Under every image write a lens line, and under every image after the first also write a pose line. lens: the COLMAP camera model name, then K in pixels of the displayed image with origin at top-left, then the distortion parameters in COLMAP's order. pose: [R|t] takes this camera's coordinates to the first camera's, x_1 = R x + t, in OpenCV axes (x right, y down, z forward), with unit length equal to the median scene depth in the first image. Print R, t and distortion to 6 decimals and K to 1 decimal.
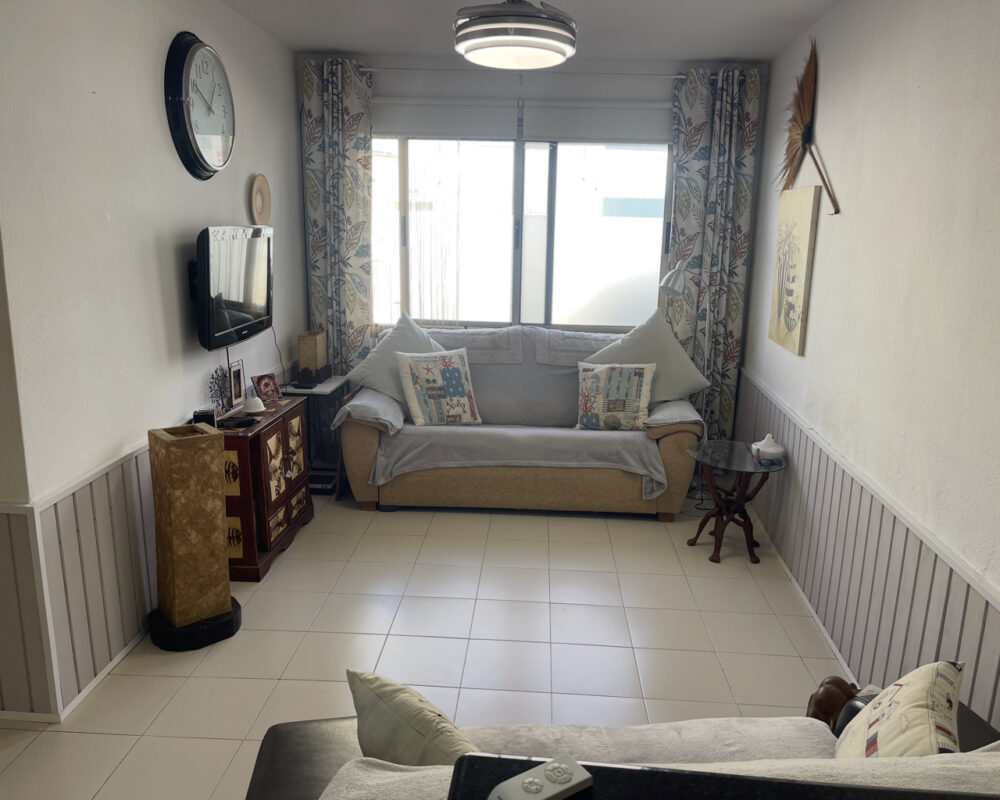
lens RADIAL K [[758.9, 0, 504.7], [0, 758.9, 407.0], [0, 0, 1]] dist [0.070004, -0.090615]
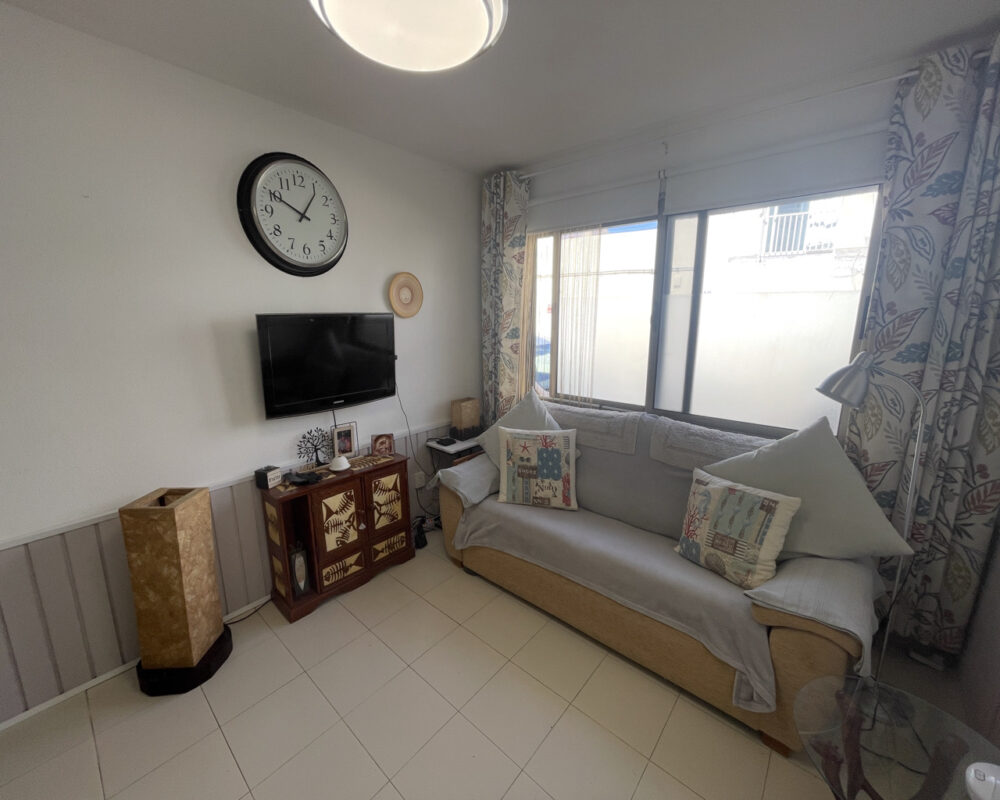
lens RADIAL K [[398.9, 0, 500.0], [0, 398.9, 400.0], [0, 0, 1]] dist [0.003996, -0.002994]
pose [[0.786071, 0.106026, -0.608975, 0.191300], [-0.126764, 0.991891, 0.009065, -0.112018], [0.604999, 0.070071, 0.793137, 0.535727]]
